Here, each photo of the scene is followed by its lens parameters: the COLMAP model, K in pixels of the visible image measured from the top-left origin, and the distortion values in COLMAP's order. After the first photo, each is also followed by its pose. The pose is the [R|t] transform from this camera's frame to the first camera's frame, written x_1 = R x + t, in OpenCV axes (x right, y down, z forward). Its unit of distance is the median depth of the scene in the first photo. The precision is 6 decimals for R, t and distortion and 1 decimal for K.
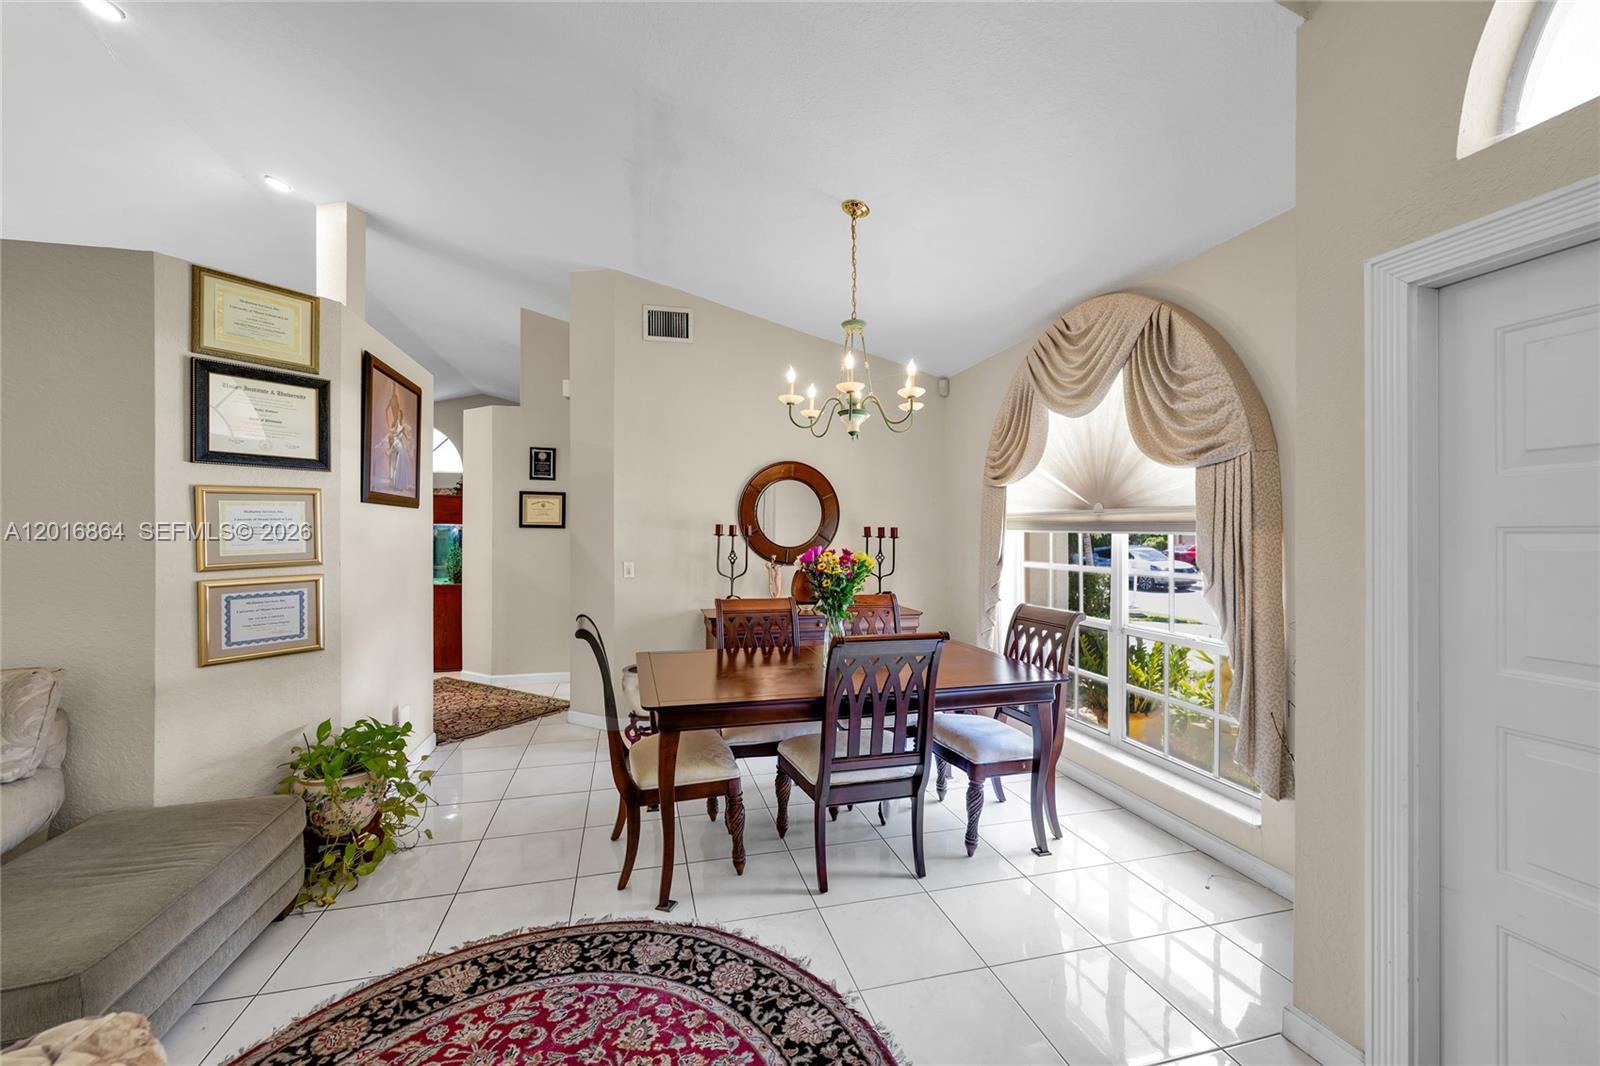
lens RADIAL K [[630.4, 0, 794.7], [0, 630.4, 532.3], [0, 0, 1]] dist [-0.001081, 0.000018]
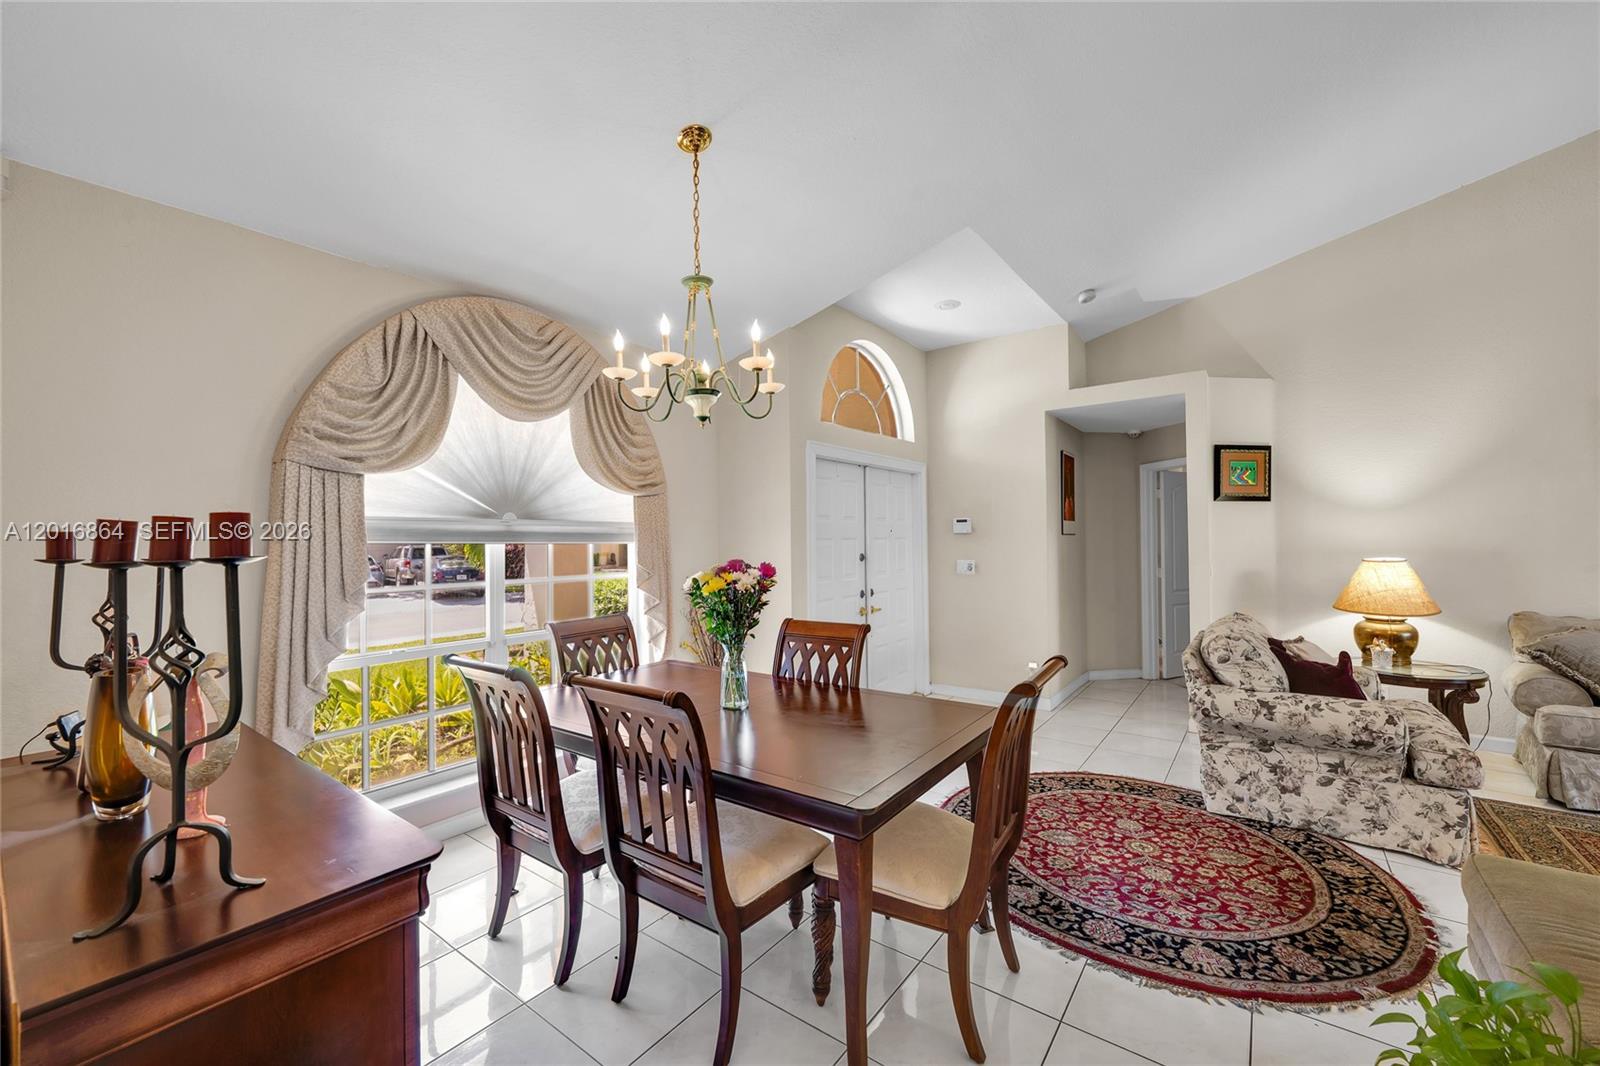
lens RADIAL K [[630.4, 0, 794.7], [0, 630.4, 532.3], [0, 0, 1]] dist [-0.001081, 0.000018]
pose [[-0.619986, 0.014591, 0.784477, -0.760903], [0.009925, 0.999893, -0.010754, -0.002874], [-0.784550, 0.001118, -0.620065, 1.756072]]
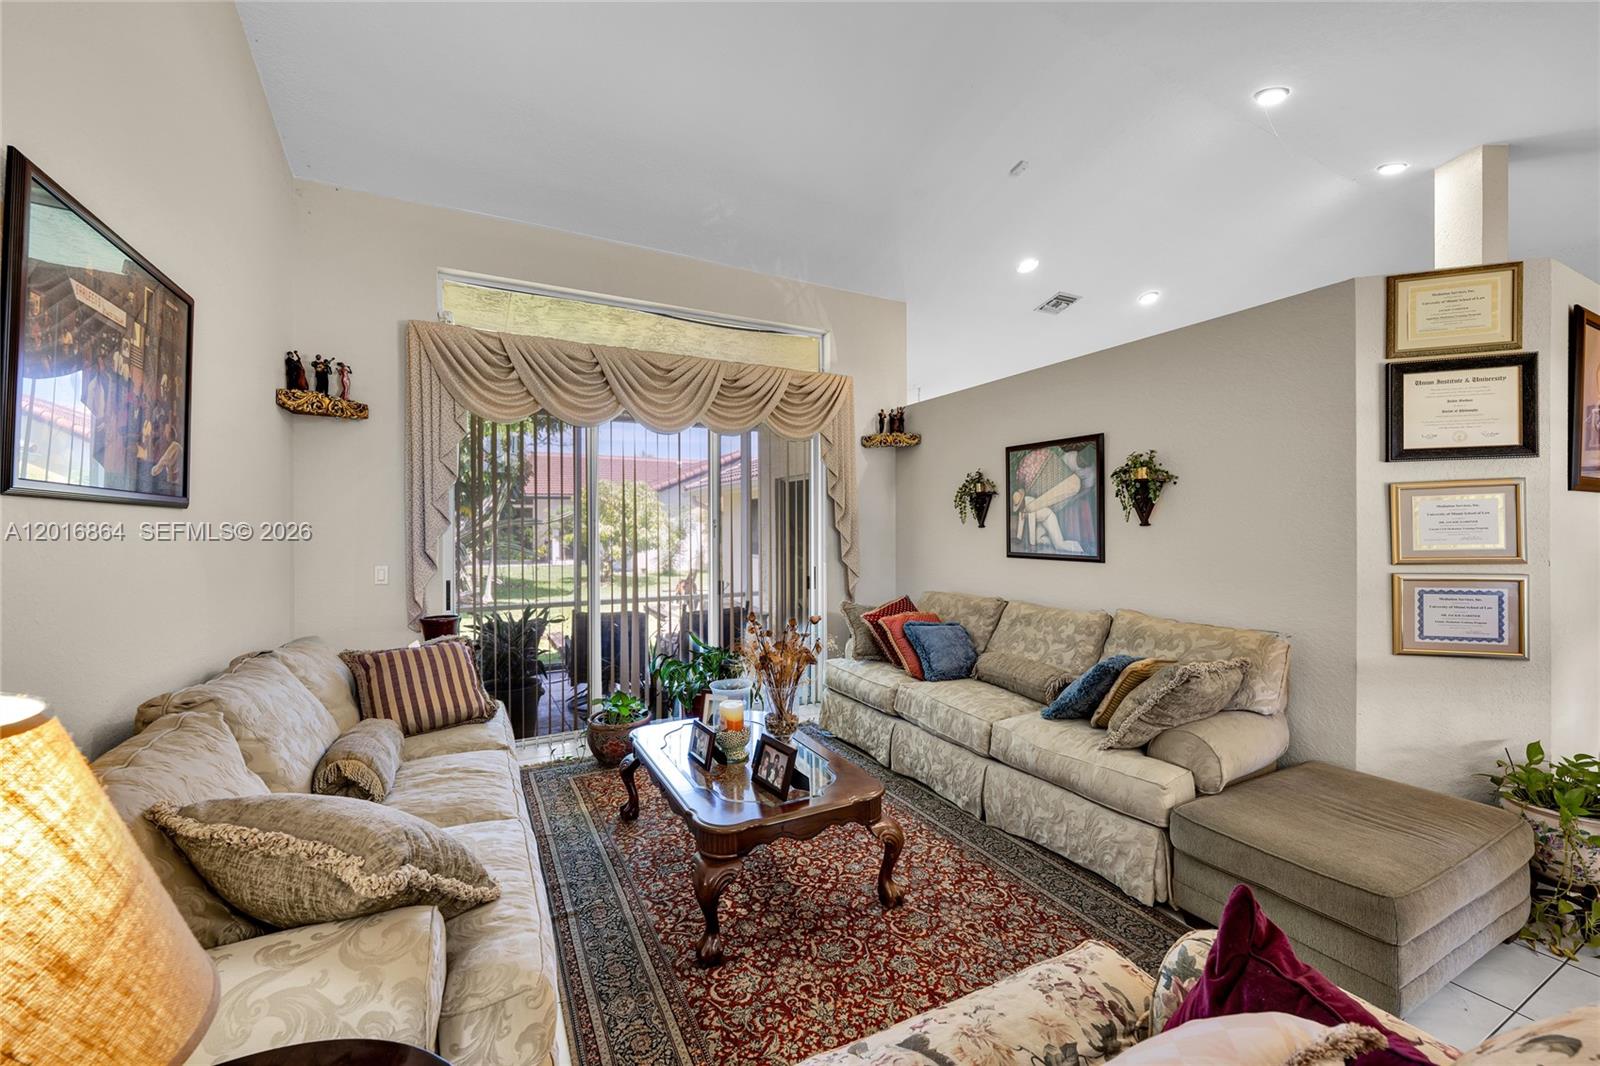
lens RADIAL K [[630.4, 0, 794.7], [0, 630.4, 532.3], [0, 0, 1]] dist [-0.001081, 0.000018]
pose [[0.223347, 0.005746, -0.974722, -0.134210], [0.003704, 0.999970, 0.006744, -0.002471], [0.974732, -0.005116, 0.223319, -0.214499]]
